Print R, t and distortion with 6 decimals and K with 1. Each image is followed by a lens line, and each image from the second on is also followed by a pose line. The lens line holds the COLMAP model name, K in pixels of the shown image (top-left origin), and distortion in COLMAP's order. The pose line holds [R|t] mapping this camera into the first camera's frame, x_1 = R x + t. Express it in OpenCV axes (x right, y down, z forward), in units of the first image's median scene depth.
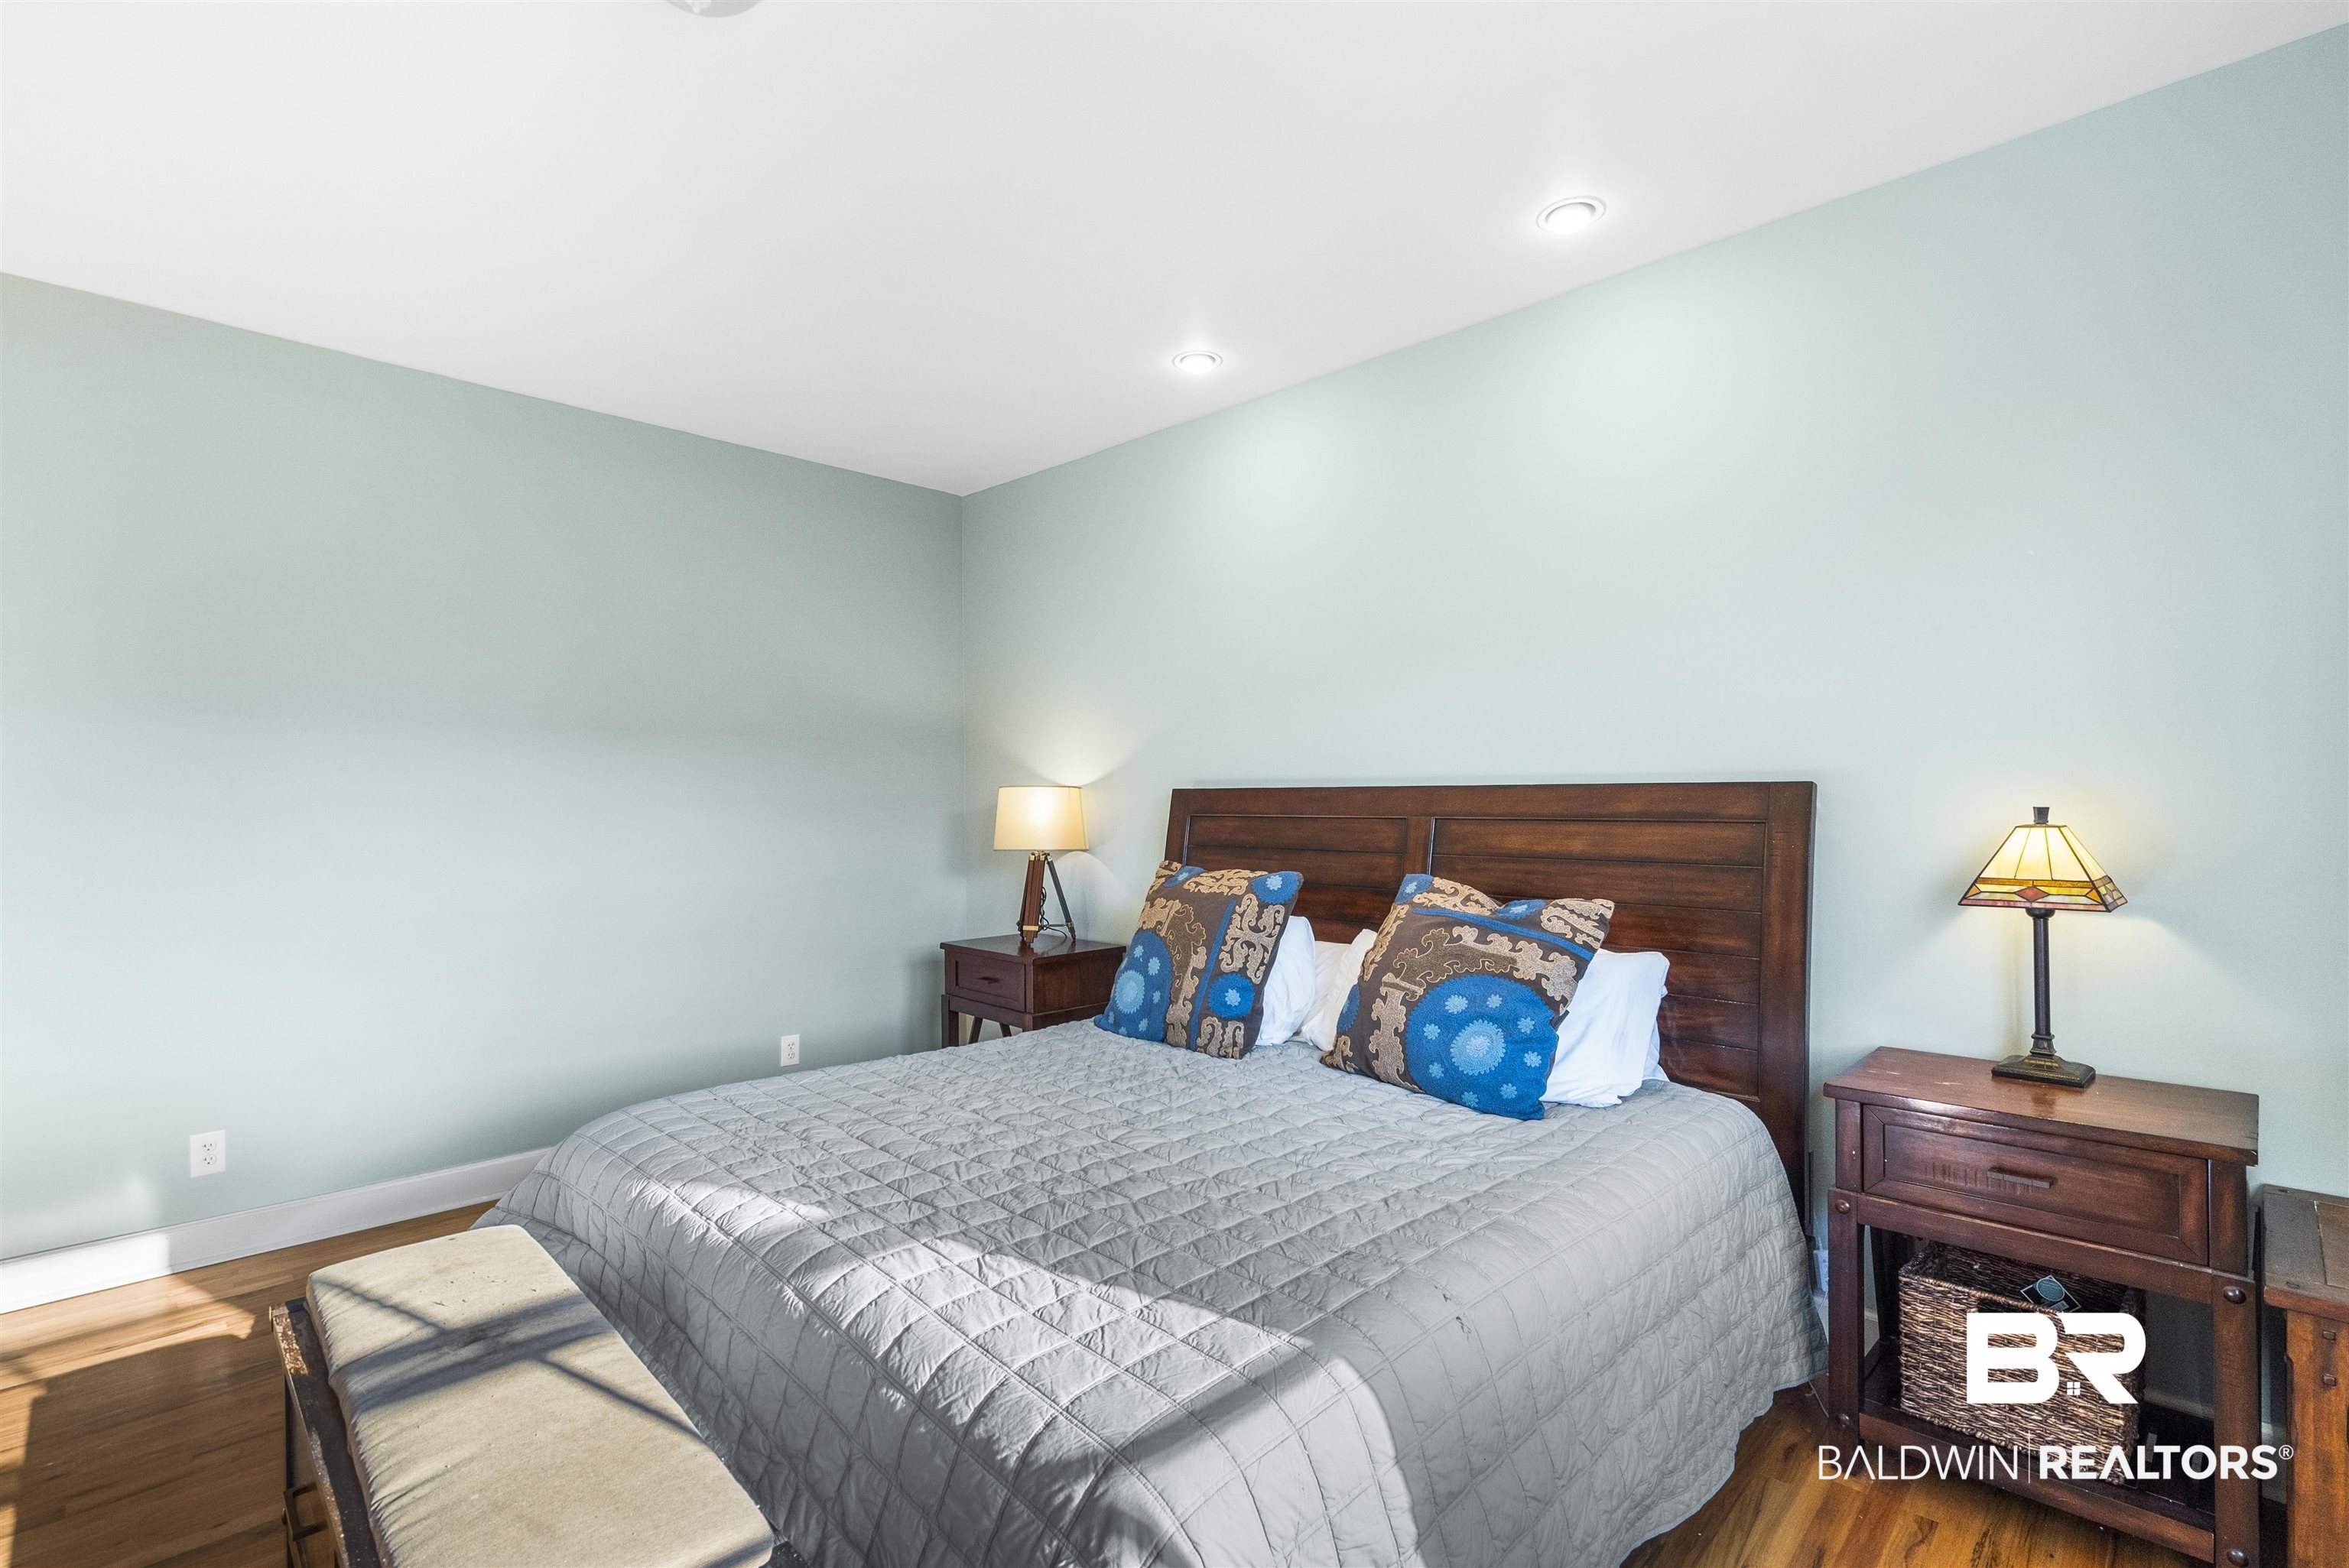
lens RADIAL K [[1082.6, 0, 1171.0], [0, 1082.6, 802.2], [0, 0, 1]] dist [-0.001078, 0.000212]
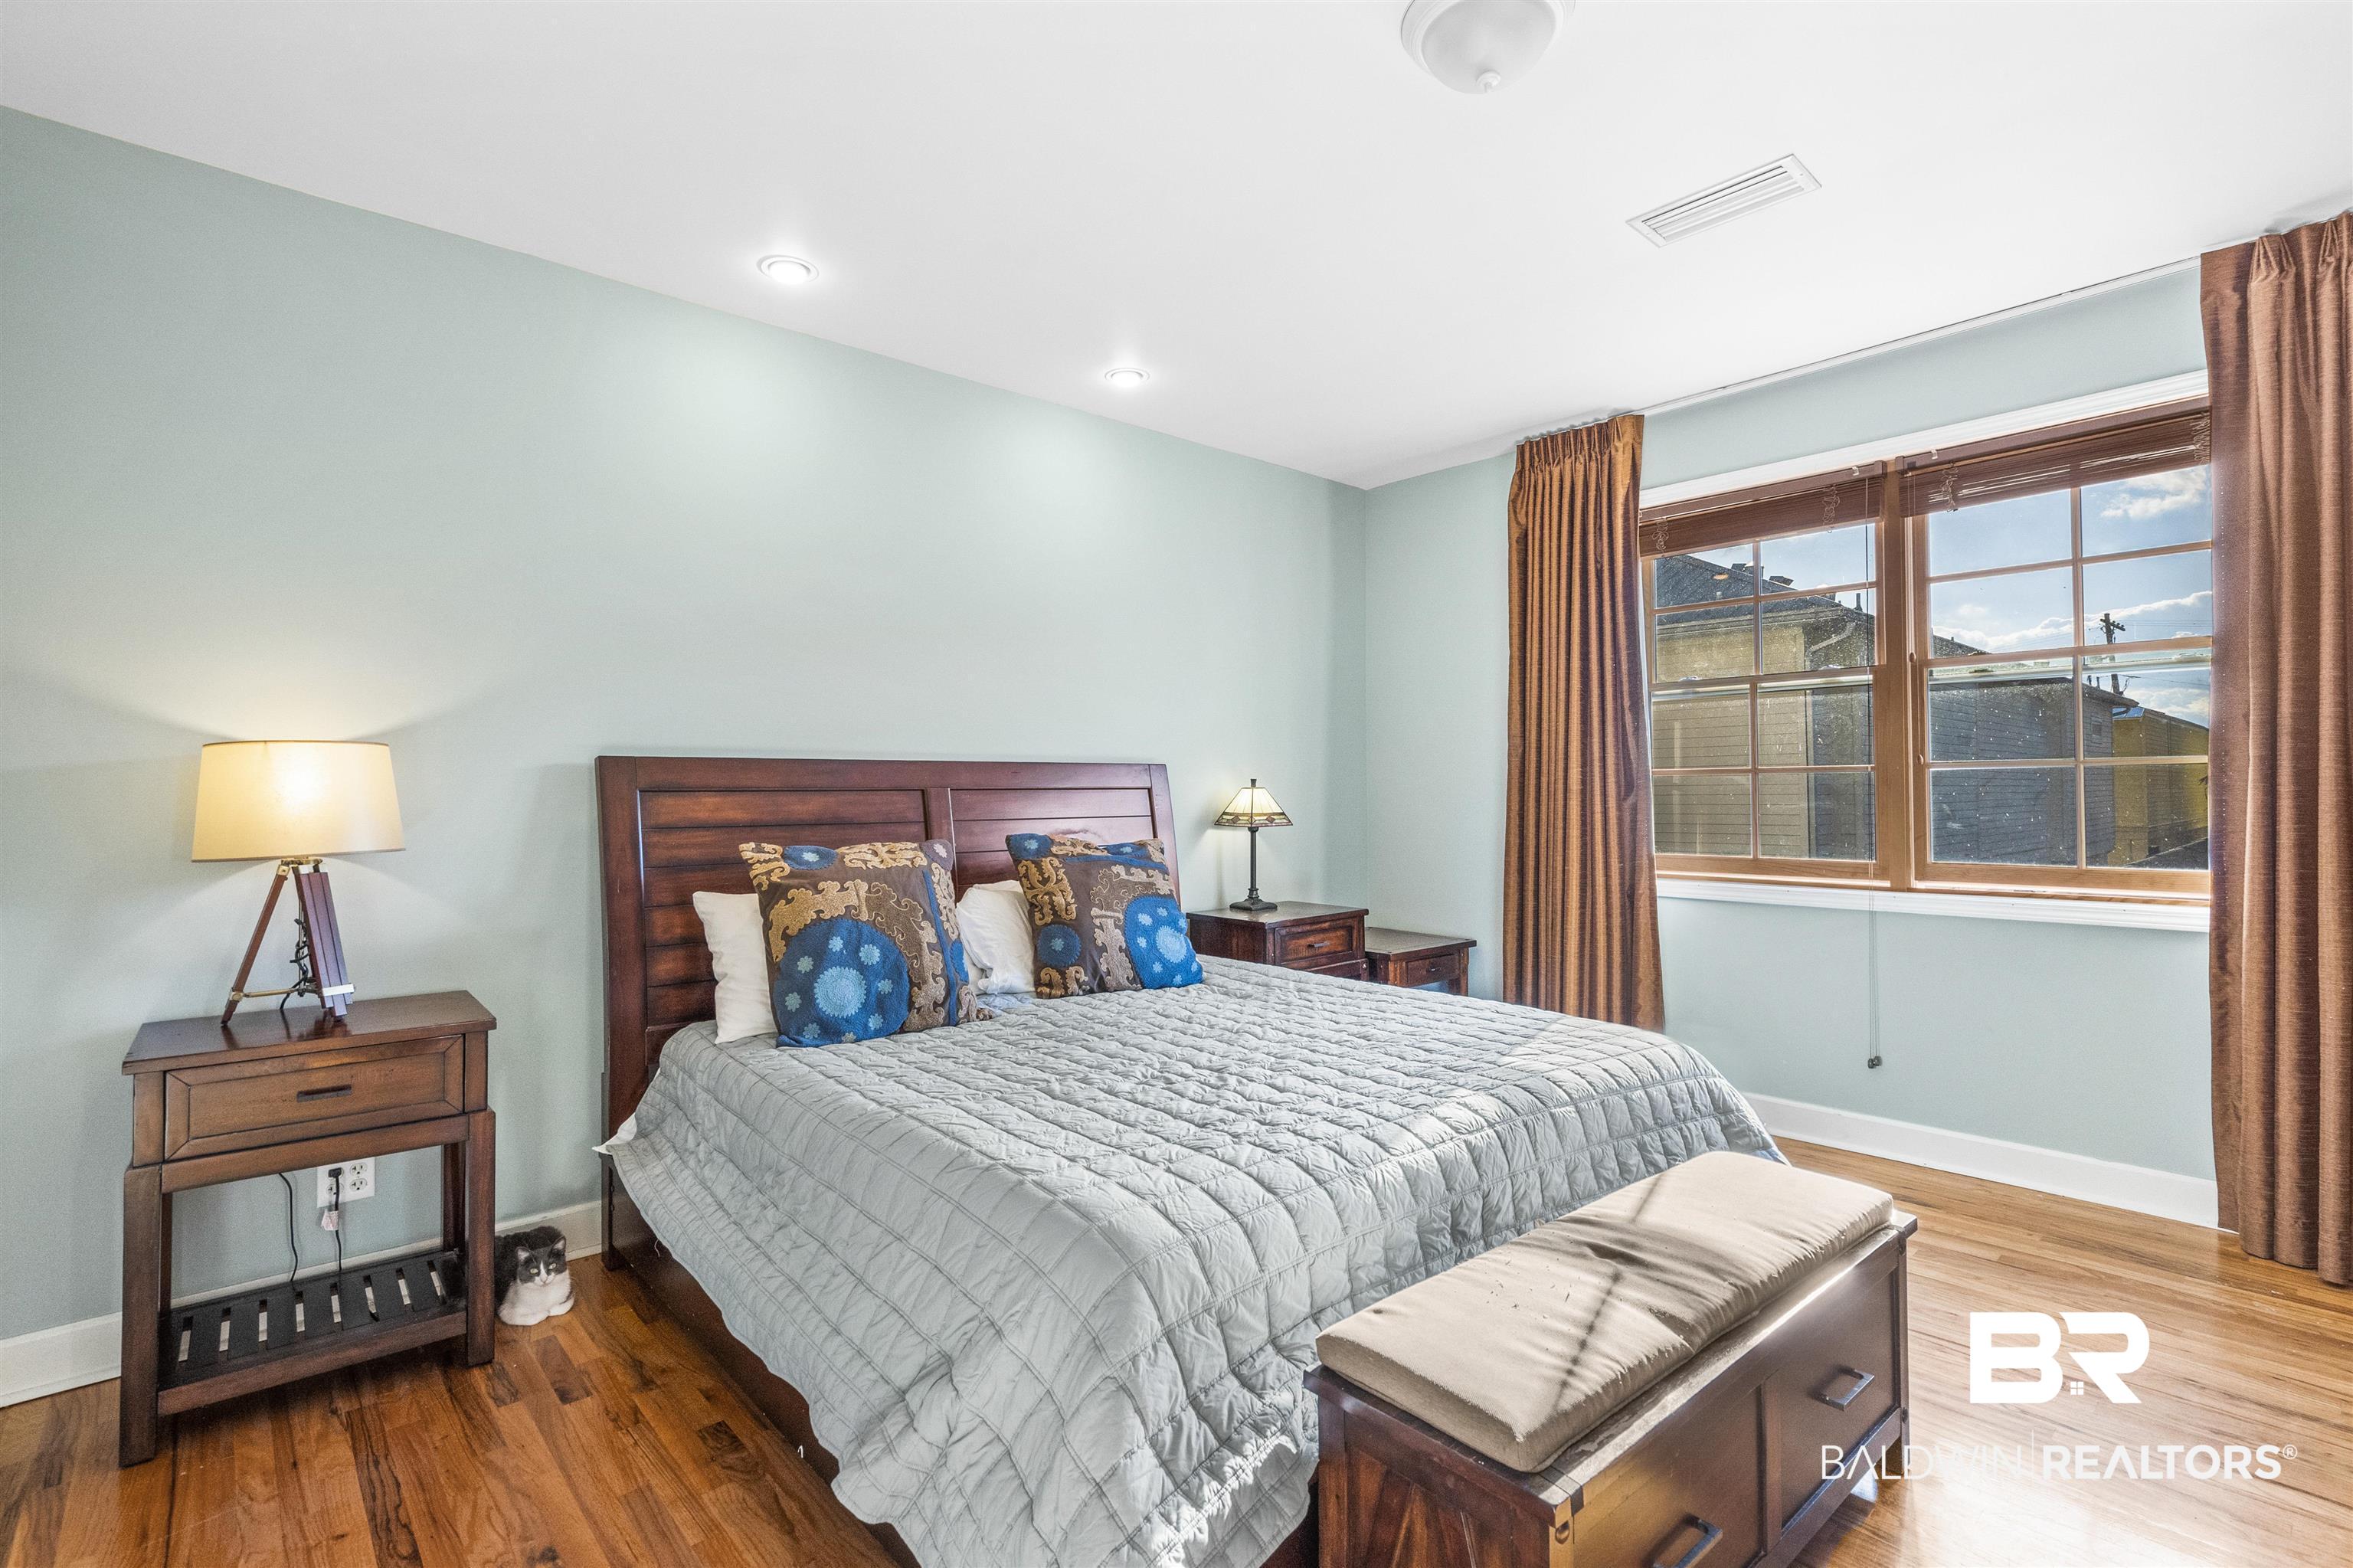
lens RADIAL K [[1088.0, 0, 1166.1], [0, 1088.0, 771.3], [0, 0, 1]] dist [0.000709, 0.000740]
pose [[0.089114, 0.018561, 0.995848, -1.065790], [0.009256, 0.999768, -0.019462, 0.024727], [-0.995978, 0.010952, 0.088922, 0.813262]]
